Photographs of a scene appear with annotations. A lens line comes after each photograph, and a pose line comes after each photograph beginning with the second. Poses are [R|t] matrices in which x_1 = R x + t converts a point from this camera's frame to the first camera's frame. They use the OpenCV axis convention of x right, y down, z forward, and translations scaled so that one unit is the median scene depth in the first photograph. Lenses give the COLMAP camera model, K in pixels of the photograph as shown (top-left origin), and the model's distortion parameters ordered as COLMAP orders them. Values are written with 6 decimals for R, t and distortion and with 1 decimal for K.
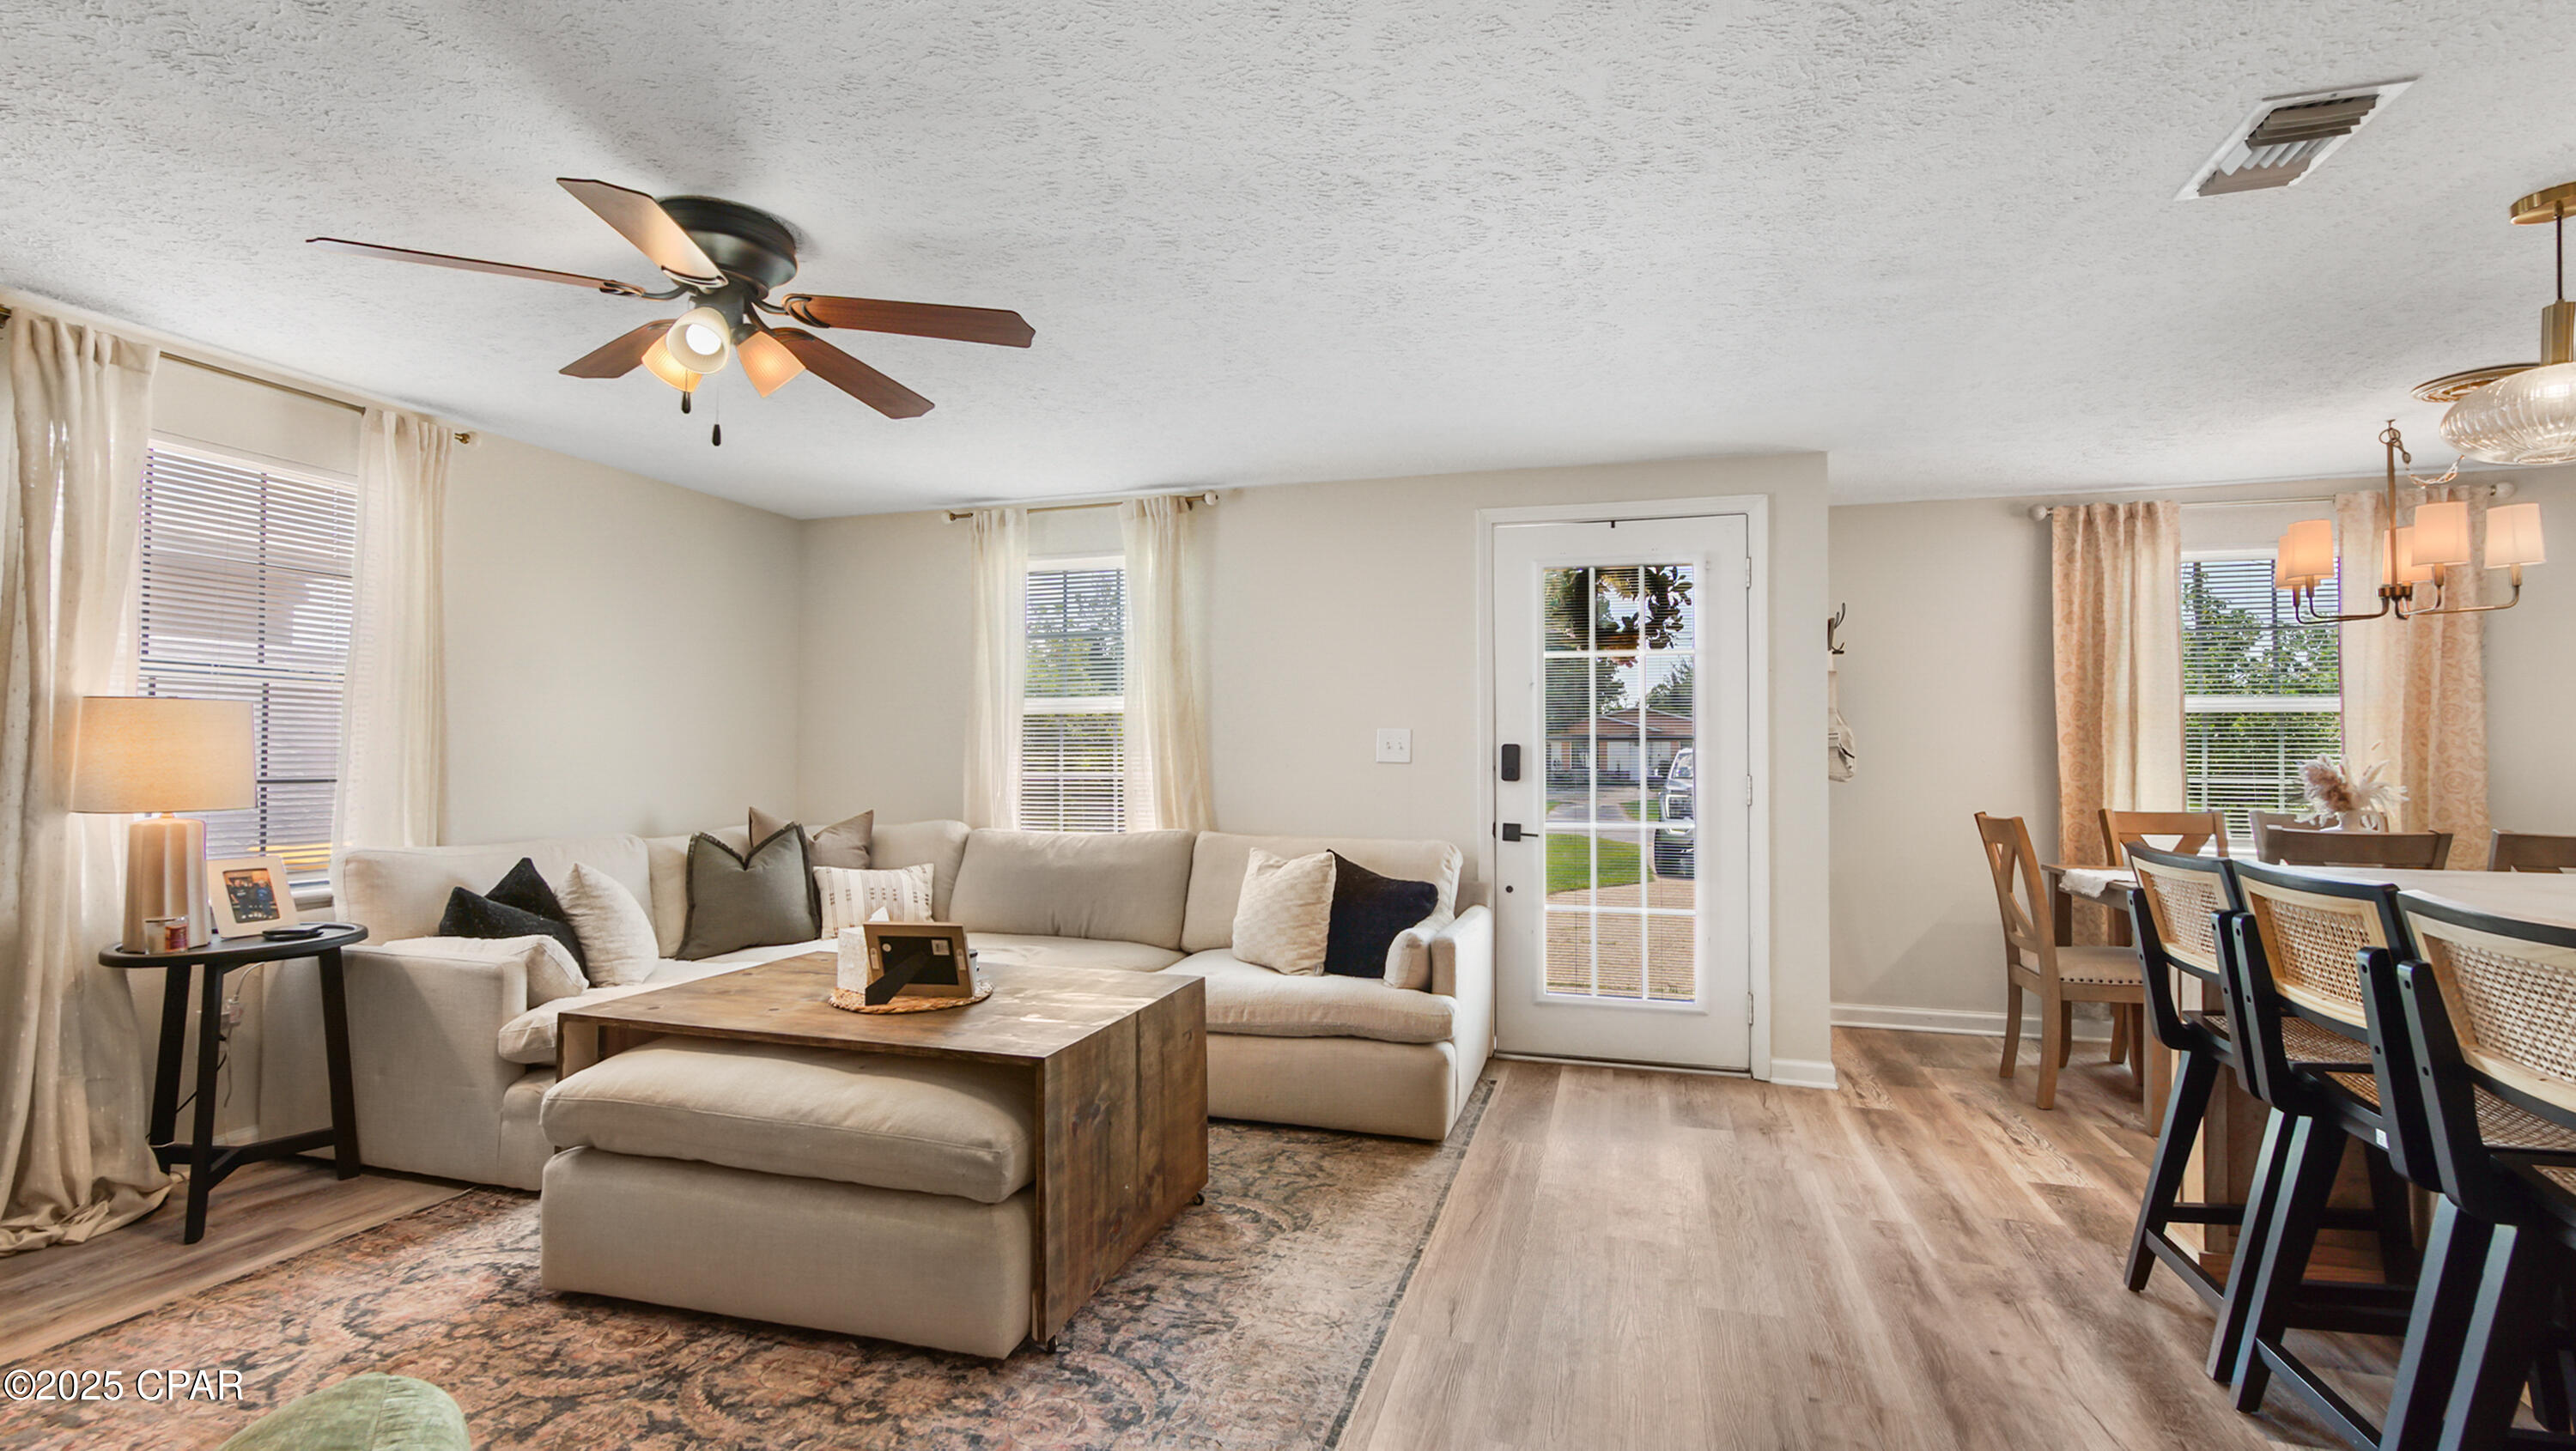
lens RADIAL K [[1148.6, 0, 1285.7], [0, 1148.6, 742.4], [0, 0, 1]] dist [-0.013117, 0.006387]
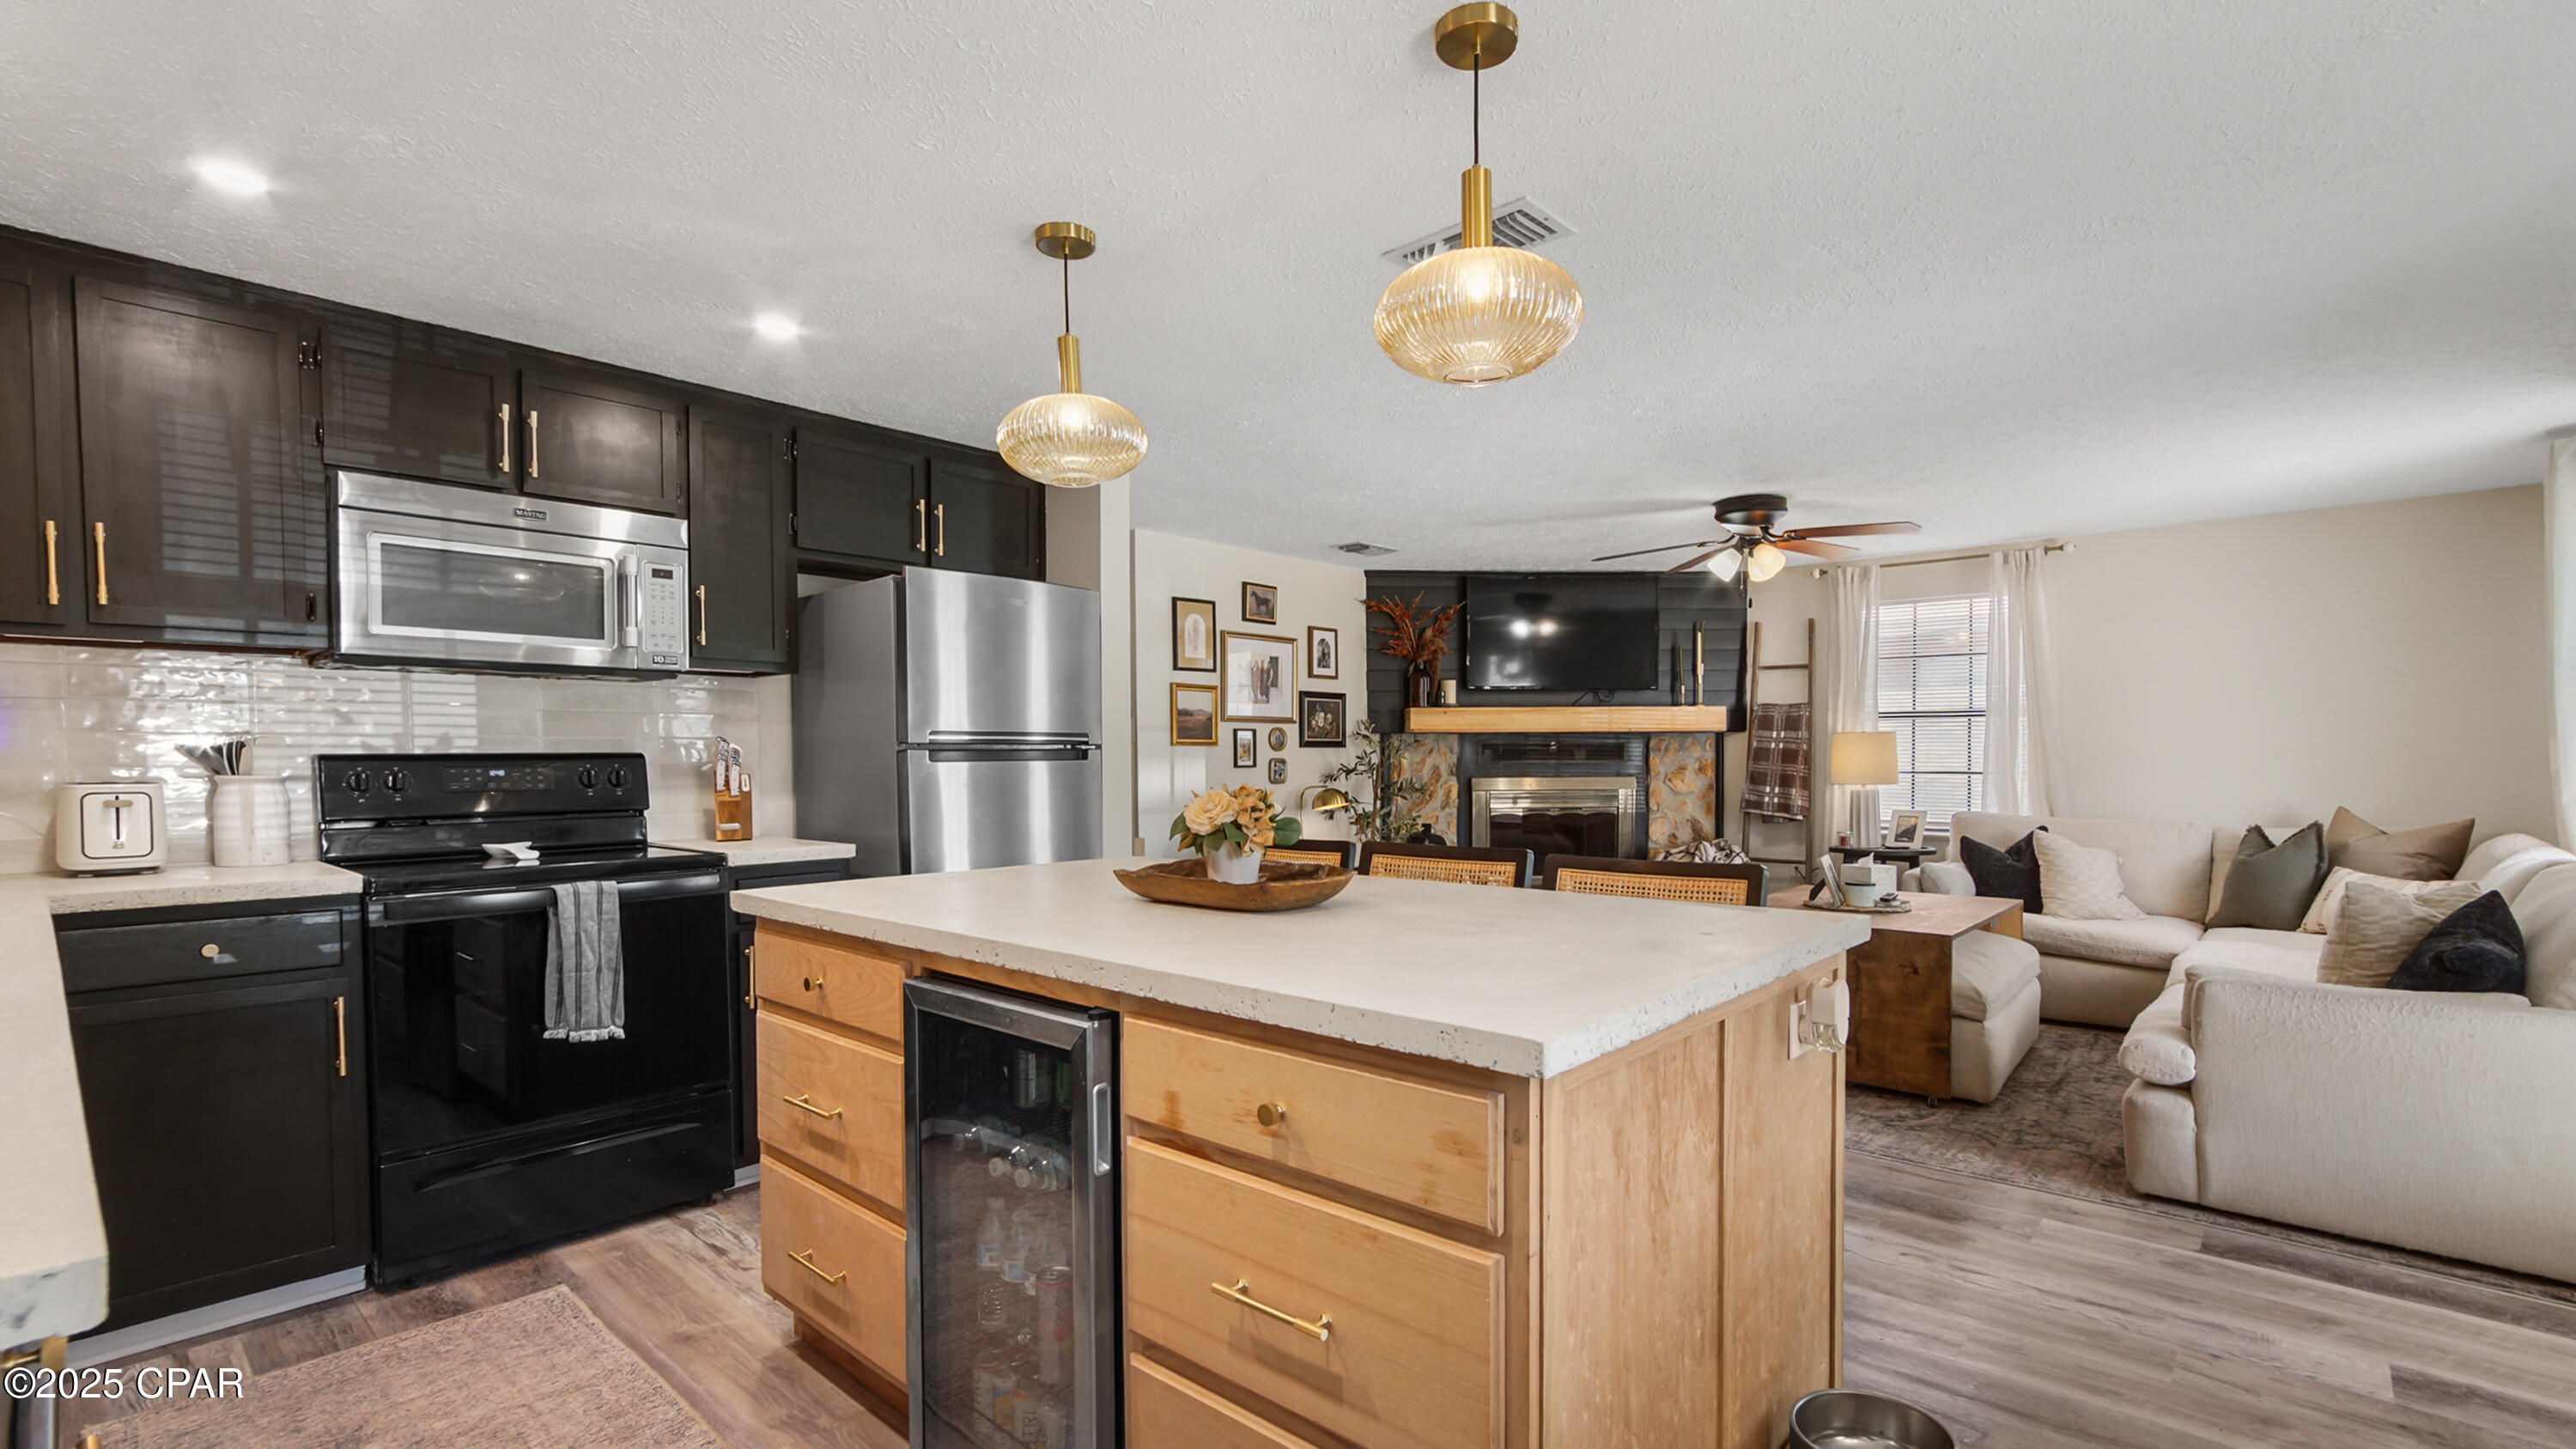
lens RADIAL K [[1146.9, 0, 1283.8], [0, 1146.9, 800.8], [0, 0, 1]] dist [-0.009069, 0.006898]
pose [[-0.425882, 0.032256, -0.904204, 1.085293], [0.012993, 0.999479, 0.029536, 0.009336], [0.904686, 0.000831, -0.426079, 0.697493]]
